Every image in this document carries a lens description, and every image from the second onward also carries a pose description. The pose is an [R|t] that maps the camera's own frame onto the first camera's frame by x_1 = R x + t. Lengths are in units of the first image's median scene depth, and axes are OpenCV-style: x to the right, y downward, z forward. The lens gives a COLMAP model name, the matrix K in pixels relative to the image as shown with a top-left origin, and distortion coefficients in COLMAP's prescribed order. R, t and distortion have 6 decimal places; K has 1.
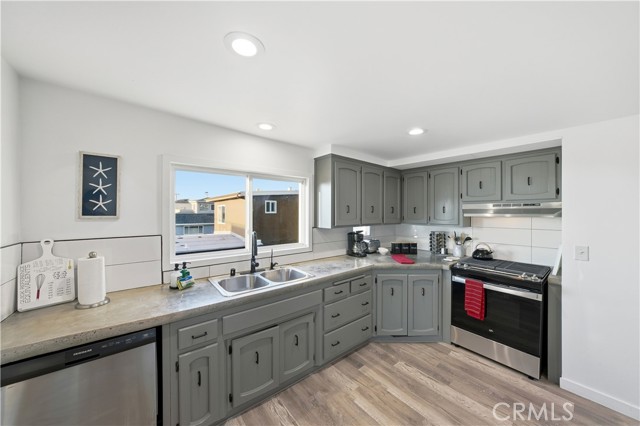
lens RADIAL K [[222.2, 0, 317.5], [0, 222.2, 211.9], [0, 0, 1]] dist [-0.016717, 0.002486]
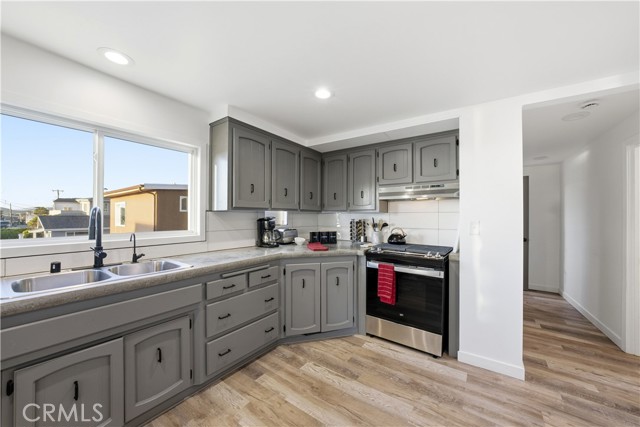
lens RADIAL K [[222.2, 0, 334.4], [0, 222.2, 225.4], [0, 0, 1]] dist [-0.016717, 0.002486]
pose [[0.961656, -0.001119, 0.274255, 0.230036], [0.000708, 0.999998, 0.001600, 0.140471], [-0.274256, -0.001345, 0.961656, 0.140988]]
